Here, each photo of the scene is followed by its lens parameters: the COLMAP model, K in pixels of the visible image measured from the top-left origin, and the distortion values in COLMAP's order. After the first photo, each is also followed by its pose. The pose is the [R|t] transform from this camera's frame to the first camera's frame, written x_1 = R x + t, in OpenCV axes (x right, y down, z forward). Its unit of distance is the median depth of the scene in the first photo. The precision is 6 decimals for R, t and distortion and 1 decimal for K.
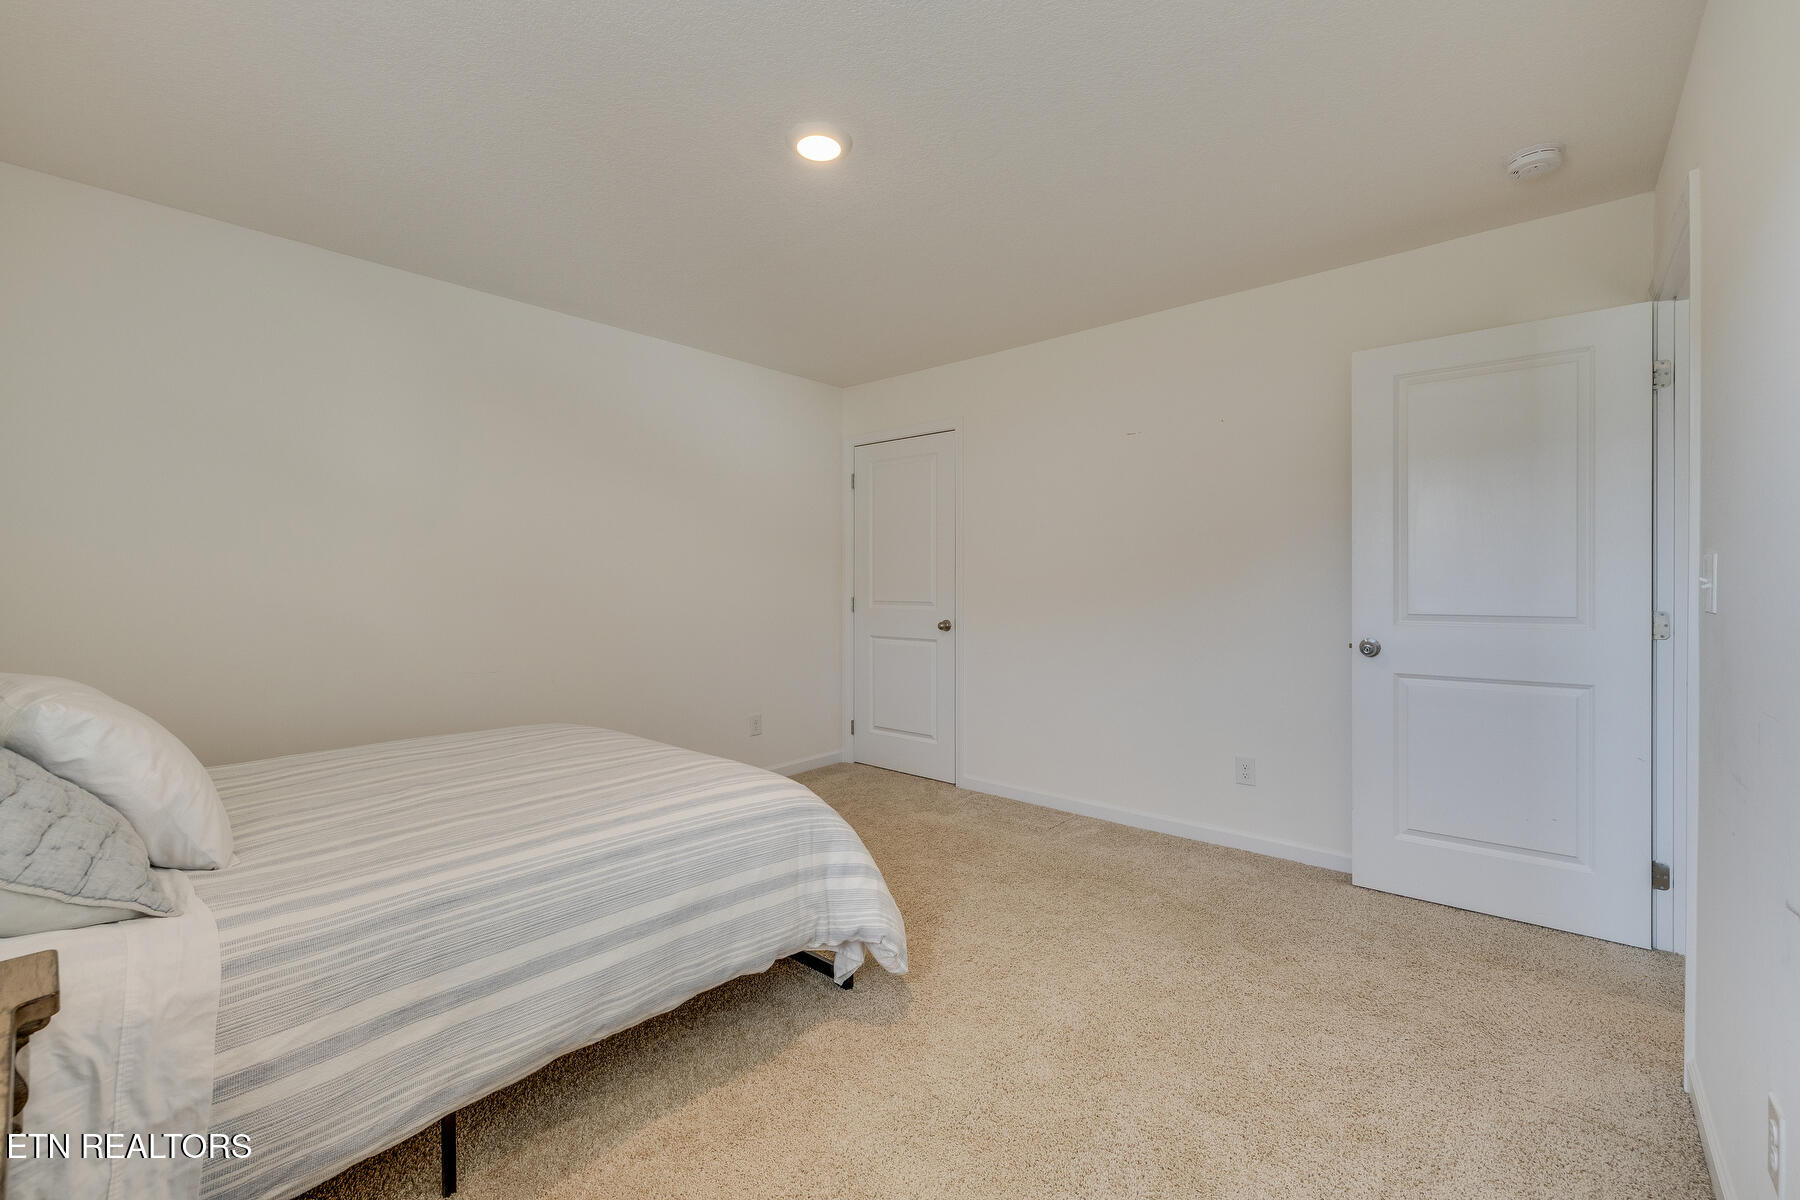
lens RADIAL K [[751.0, 0, 897.9], [0, 751.0, 591.5], [0, 0, 1]] dist [0.004046, 0.000027]
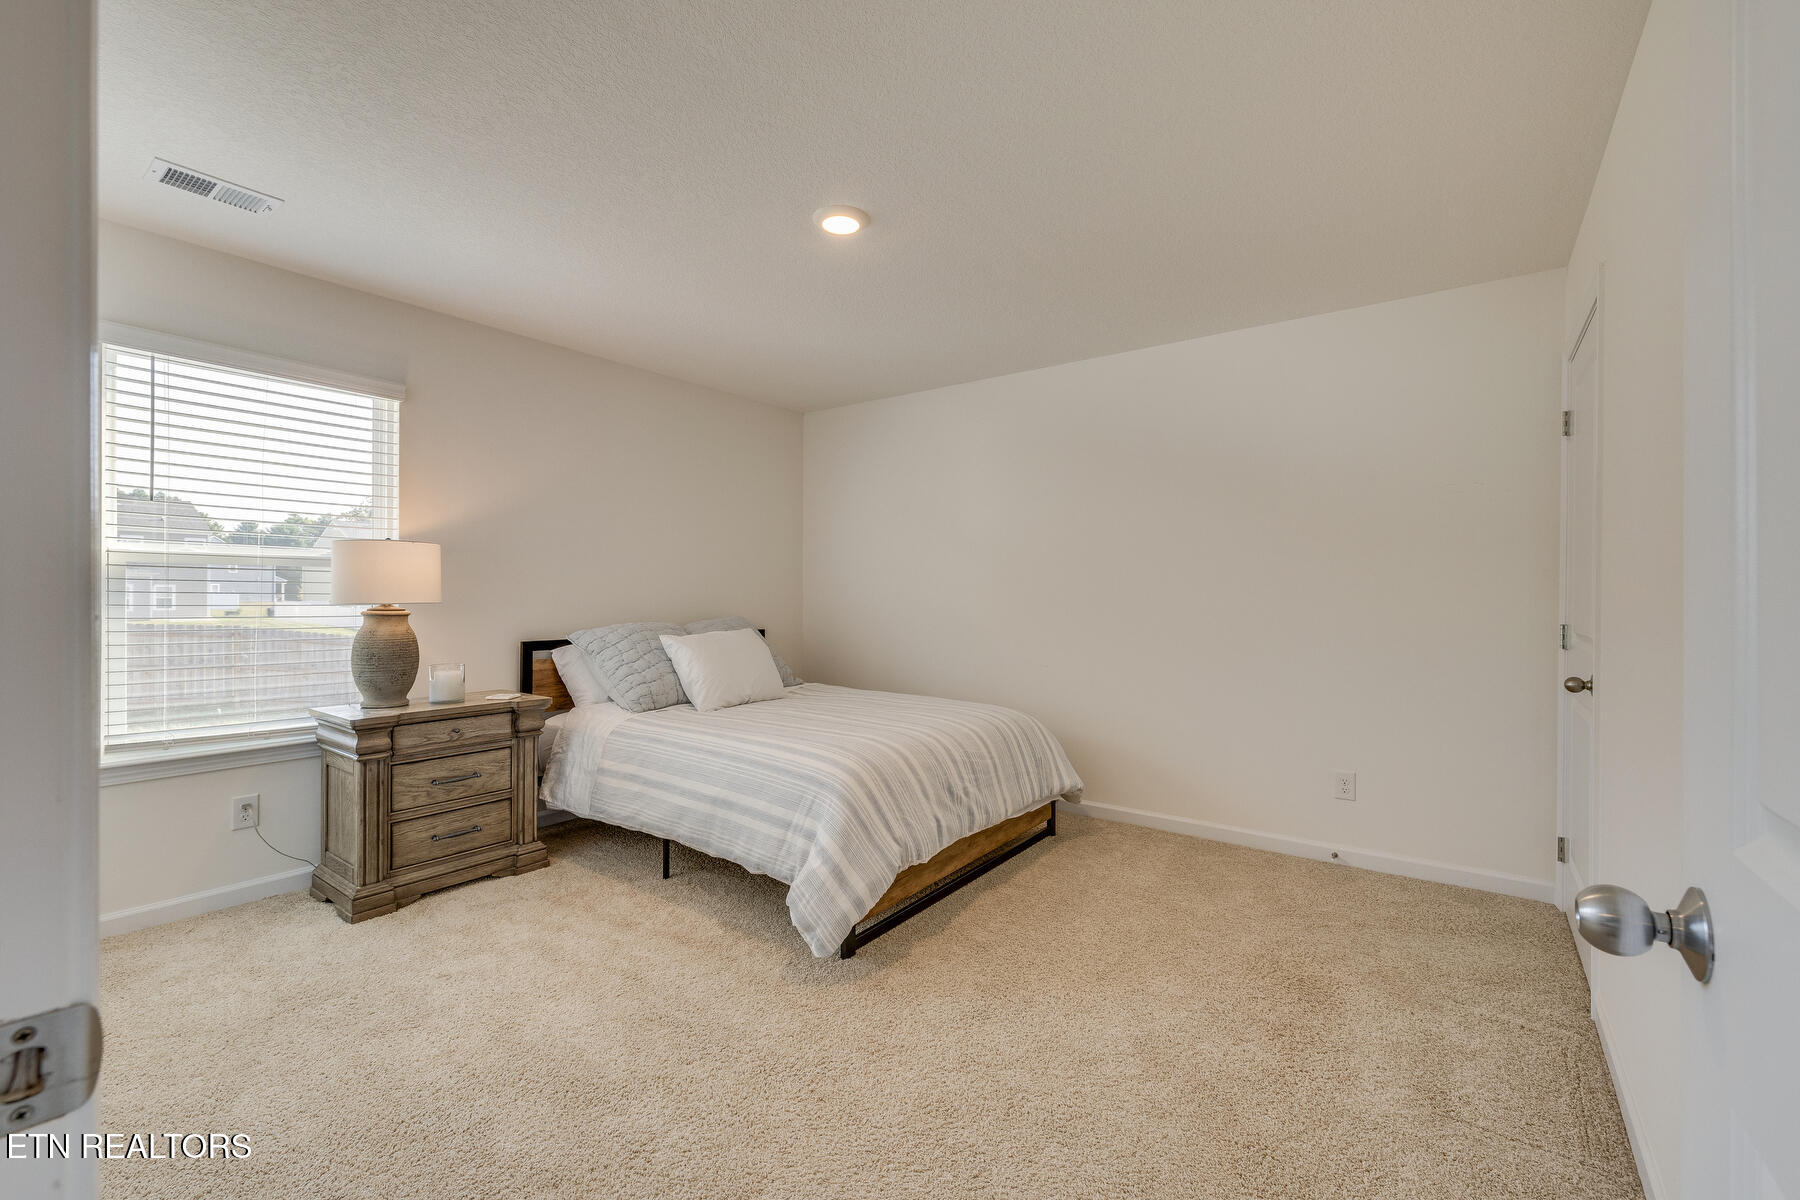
lens RADIAL K [[751.0, 0, 897.9], [0, 751.0, 591.5], [0, 0, 1]] dist [0.004046, 0.000027]
pose [[0.077898, 0.000655, -0.996961, 1.351938], [-0.018285, 0.999833, -0.000771, -0.023862], [0.996794, 0.018289, 0.077896, 1.262987]]
